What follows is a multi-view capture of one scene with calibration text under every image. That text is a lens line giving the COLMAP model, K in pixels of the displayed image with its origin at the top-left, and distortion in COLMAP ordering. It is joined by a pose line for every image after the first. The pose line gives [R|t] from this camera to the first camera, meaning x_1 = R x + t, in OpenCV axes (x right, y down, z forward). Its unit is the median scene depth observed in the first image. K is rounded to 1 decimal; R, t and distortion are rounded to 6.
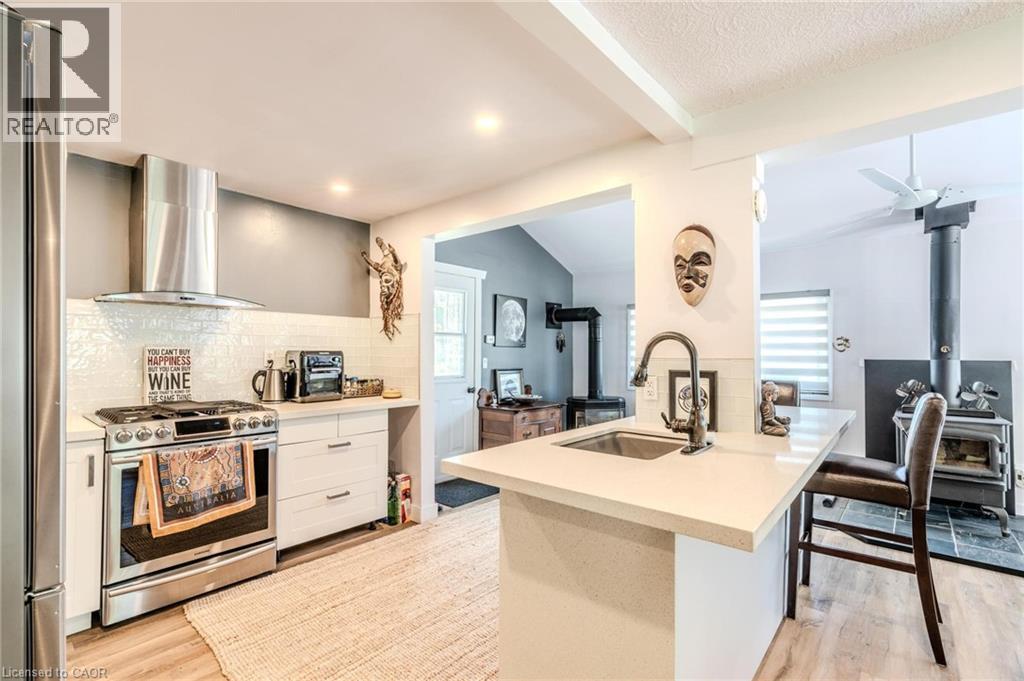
lens RADIAL K [[466.6, 0, 512.3], [0, 466.6, 346.0], [0, 0, 1]] dist [-0.007413, 0.003667]
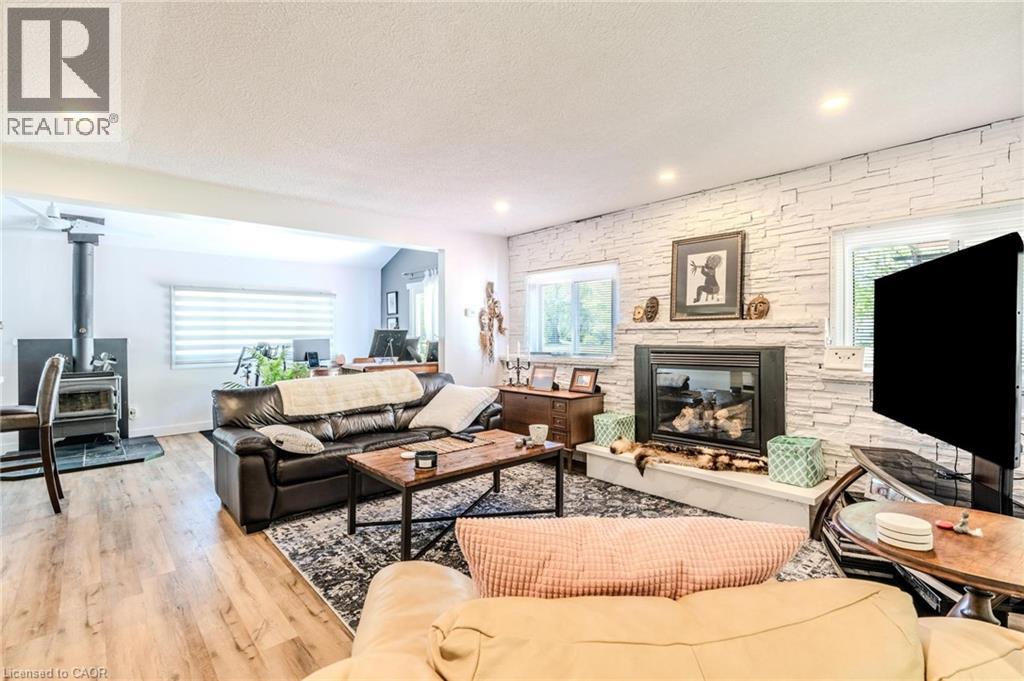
lens RADIAL K [[466.6, 0, 506.8], [0, 466.6, 342.6], [0, 0, 1]] dist [-0.007413, 0.003667]
pose [[0.136914, -0.021749, 0.990344, -0.314989], [-0.010601, 0.999670, 0.023419, -0.004839], [-0.990526, -0.013705, 0.136638, -0.505873]]
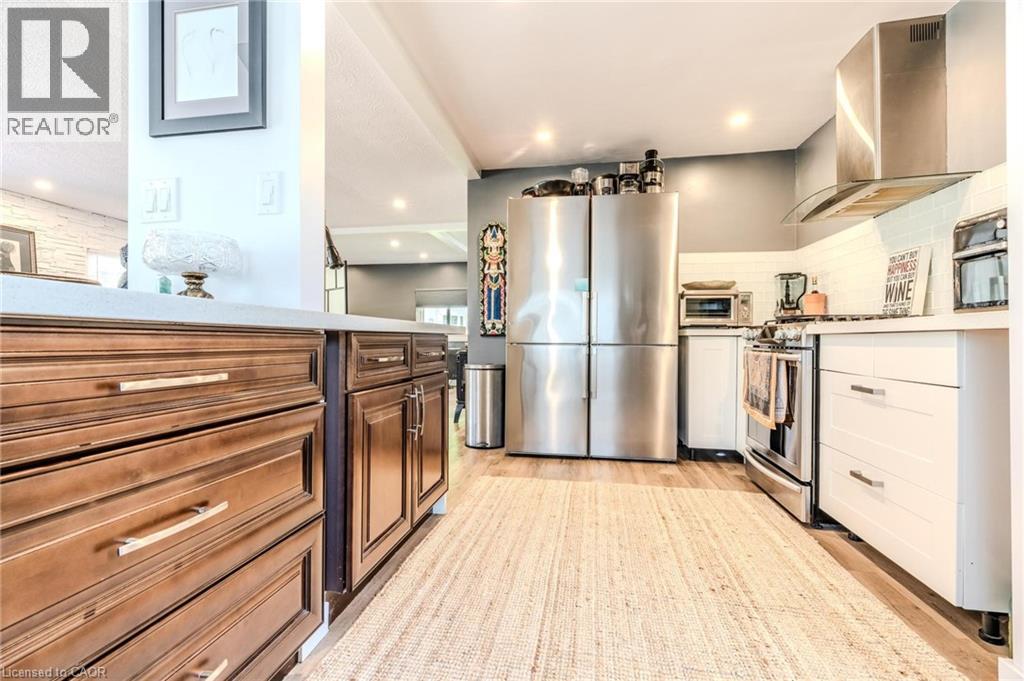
lens RADIAL K [[466.6, 0, 506.4], [0, 466.6, 333.8], [0, 0, 1]] dist [-0.007413, 0.003667]
pose [[-0.859322, -0.001097, -0.511434, 0.249342], [0.011898, 0.999684, -0.022135, 0.129612], [0.511297, -0.025106, -0.859037, 1.085672]]
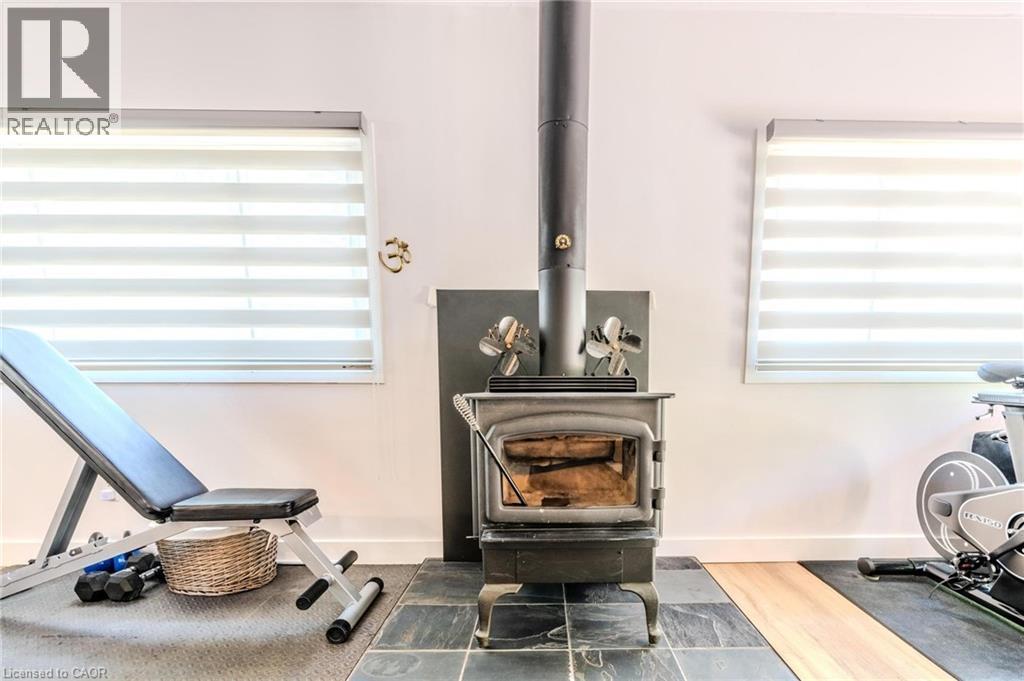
lens RADIAL K [[498.3, 0, 558.2], [0, 498.3, 441.3], [0, 0, 1]] dist [-0.003194, 0.000458]
pose [[0.737732, -0.092412, 0.668739, 0.623463], [-0.011006, 0.988808, 0.148784, 0.130523], [-0.675004, -0.117123, 0.728459, 0.667509]]
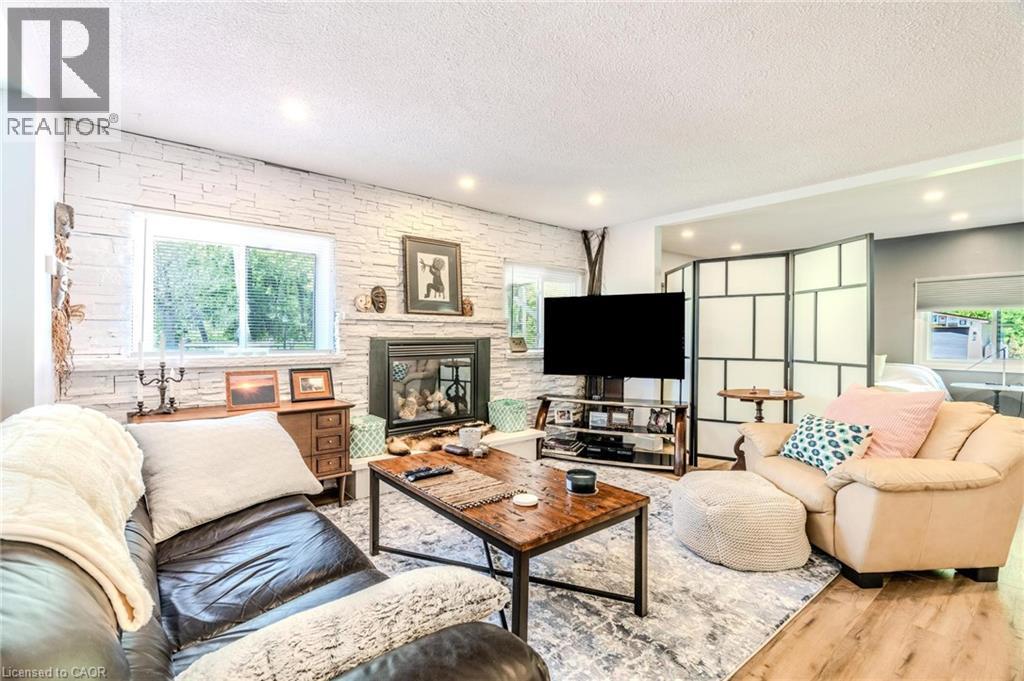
lens RADIAL K [[466.6, 0, 501.8], [0, 466.6, 336.2], [0, 0, 1]] dist [-0.007413, 0.003667]
pose [[-0.982737, -0.010533, 0.184706, 0.421041], [-0.013794, 0.999771, -0.016377, 0.036648], [-0.184491, -0.018642, -0.982657, 0.334729]]
